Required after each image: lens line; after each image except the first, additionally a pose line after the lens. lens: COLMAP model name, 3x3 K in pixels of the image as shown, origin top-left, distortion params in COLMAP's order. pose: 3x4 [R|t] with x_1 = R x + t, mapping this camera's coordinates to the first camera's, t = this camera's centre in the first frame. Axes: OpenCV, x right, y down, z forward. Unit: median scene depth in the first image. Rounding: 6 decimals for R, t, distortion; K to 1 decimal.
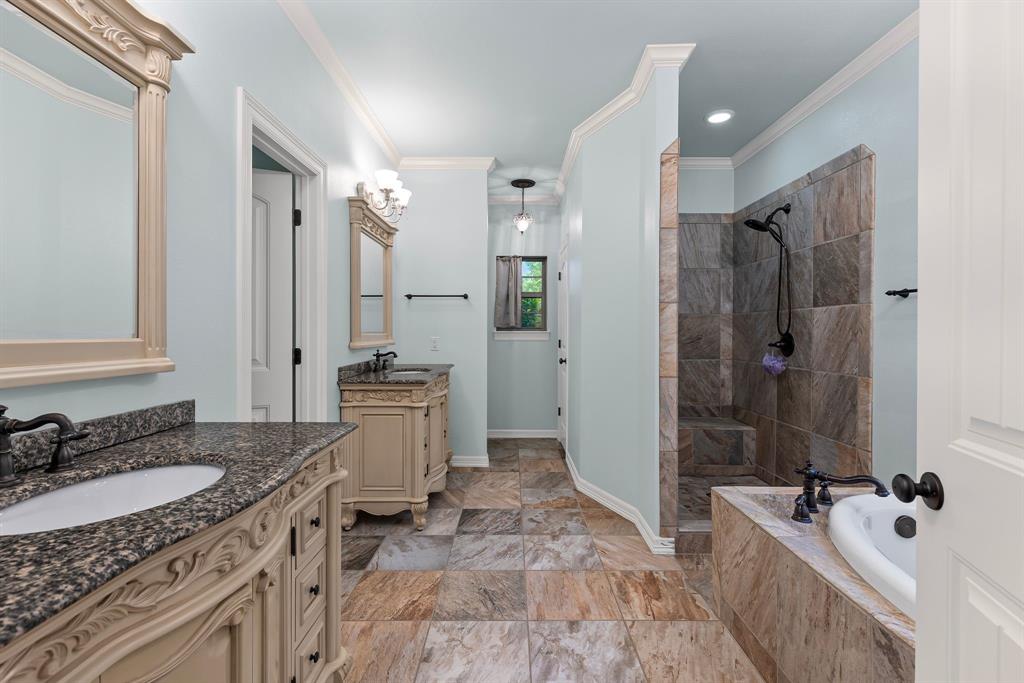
lens RADIAL K [[458.9, 0, 511.2], [0, 458.9, 335.2], [0, 0, 1]] dist [0.009549, -0.000997]
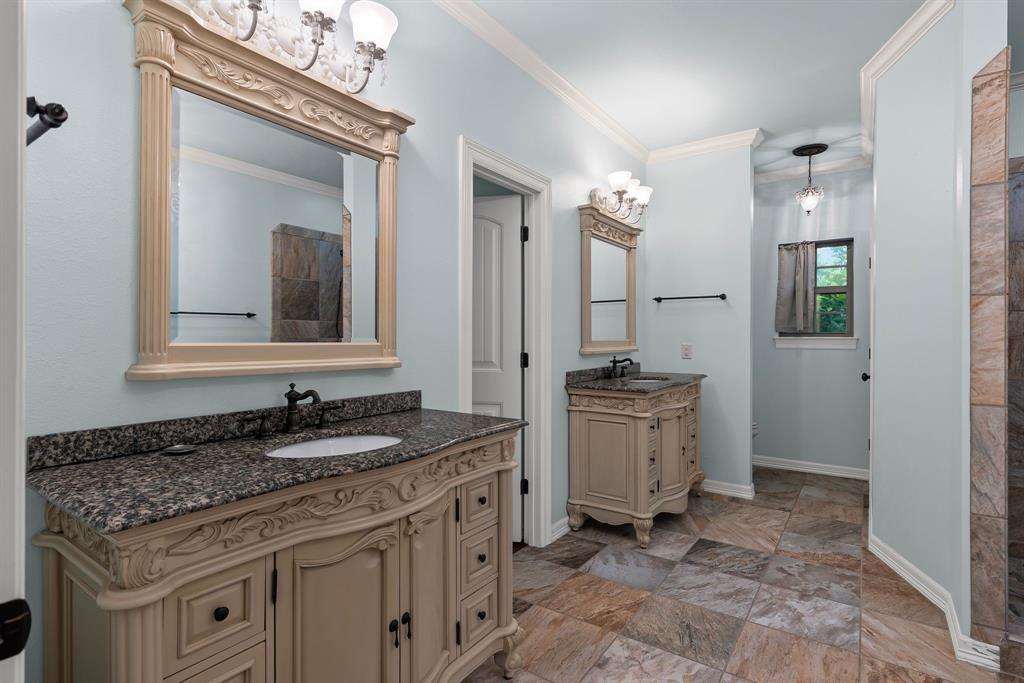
lens RADIAL K [[503.4, 0, 512.0], [0, 503.4, 341.5], [0, 0, 1]] dist [0.002681, -0.000765]
pose [[0.821159, 0.004876, -0.570679, 0.187914], [-0.004614, 0.999988, 0.001904, -0.000580], [0.570681, 0.001069, 0.821171, -0.004901]]
